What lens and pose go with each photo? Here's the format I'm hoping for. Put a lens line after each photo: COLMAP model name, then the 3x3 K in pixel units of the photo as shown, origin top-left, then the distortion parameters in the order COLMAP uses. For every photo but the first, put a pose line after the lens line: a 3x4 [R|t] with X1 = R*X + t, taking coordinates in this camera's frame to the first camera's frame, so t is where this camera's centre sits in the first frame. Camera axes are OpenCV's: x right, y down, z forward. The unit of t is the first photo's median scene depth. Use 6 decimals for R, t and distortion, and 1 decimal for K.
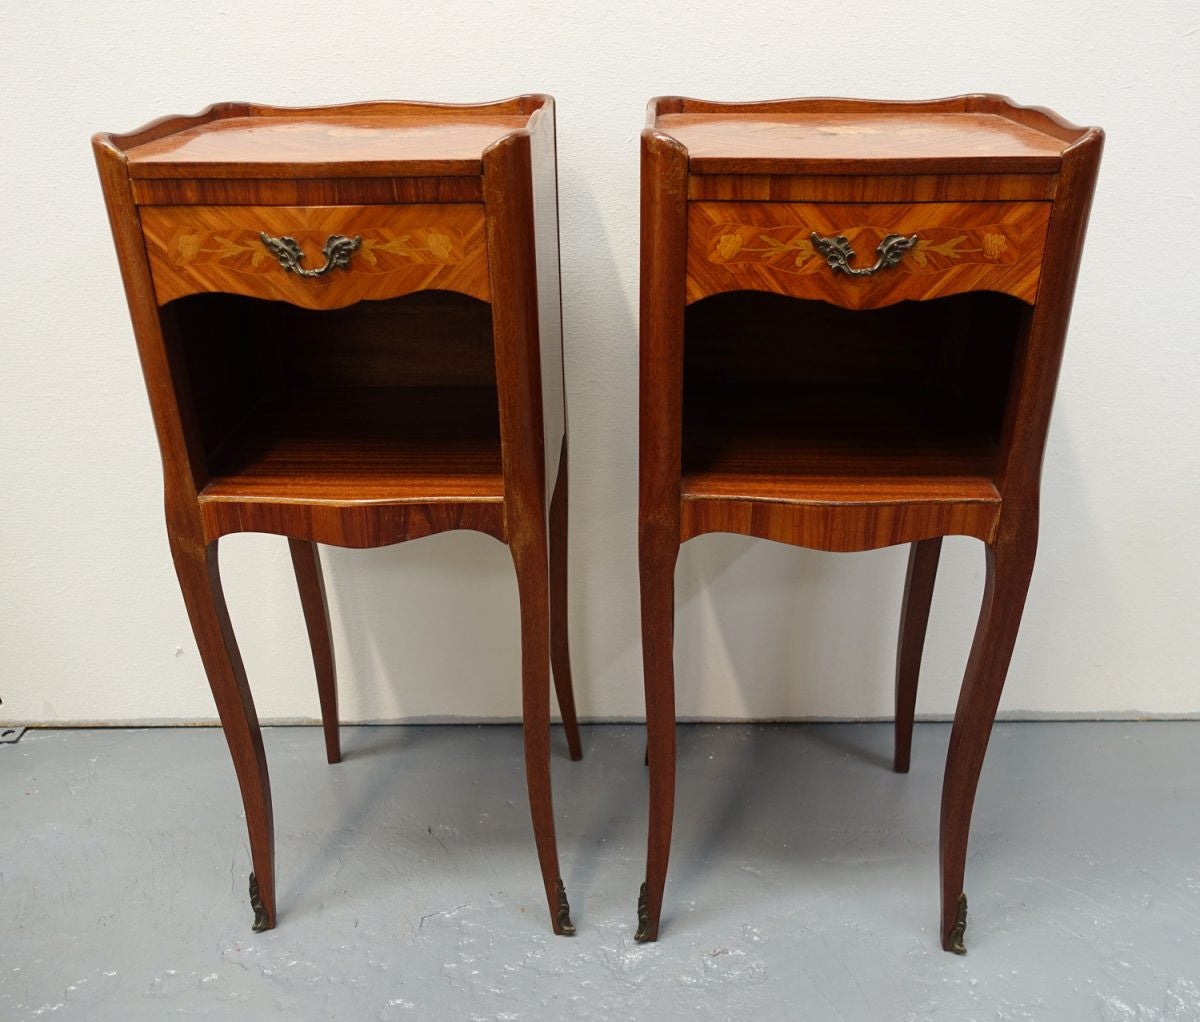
lens RADIAL K [[1044.4, 0, 600.0], [0, 1044.4, 511.0], [0, 0, 1]] dist [0.002939, 0.000585]
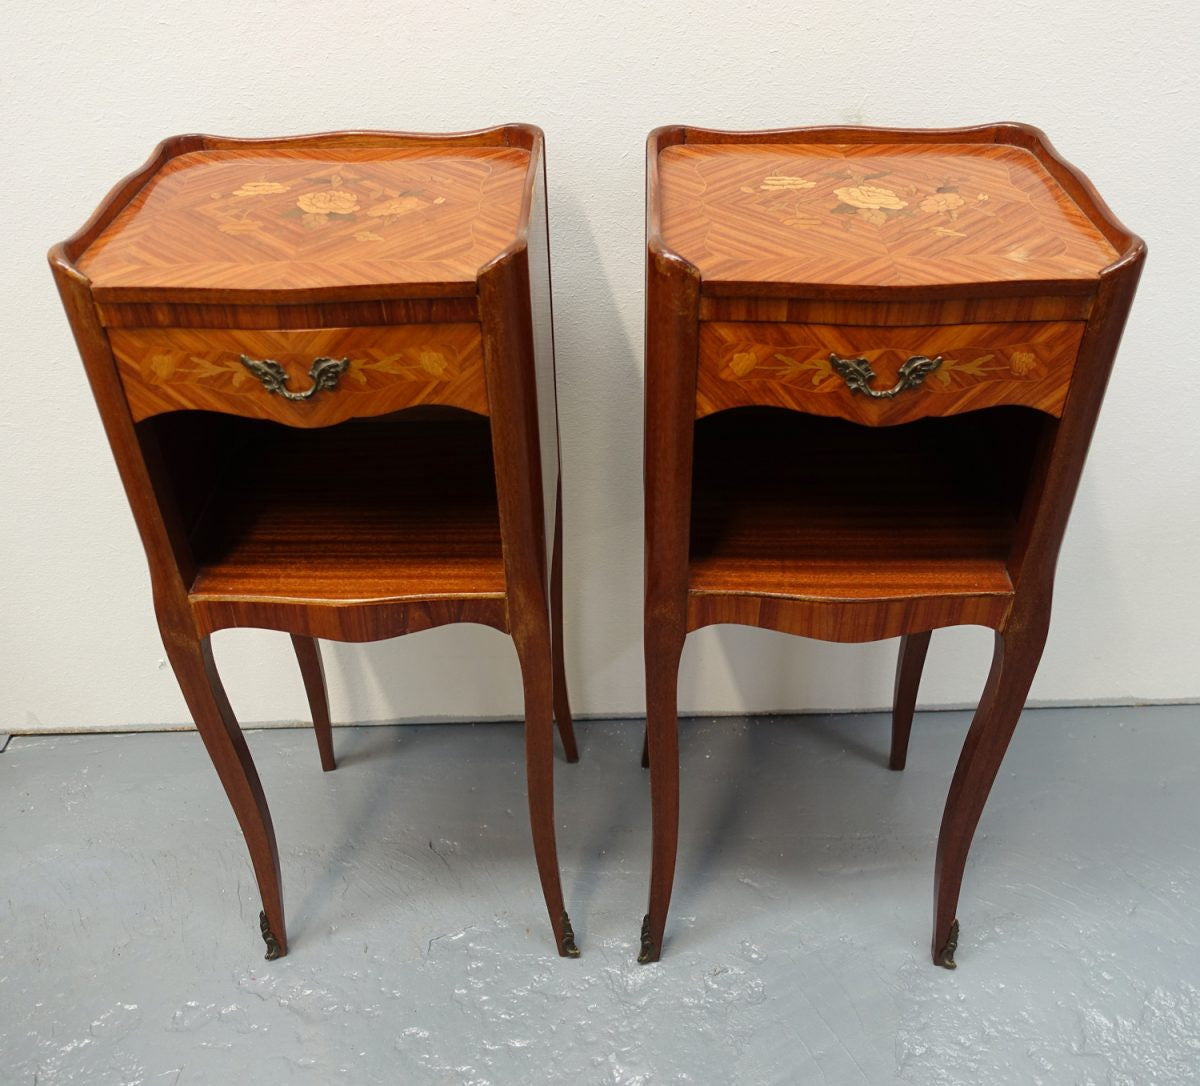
lens RADIAL K [[1109.2, 0, 591.4], [0, 1109.2, 543.9], [0, 0, 1]] dist [0.002532, 0.000755]
pose [[0.999668, -0.019893, 0.016373, -0.027723], [0.016669, 0.983938, 0.177729, -0.237633], [-0.019645, -0.177397, 0.983943, -0.008580]]
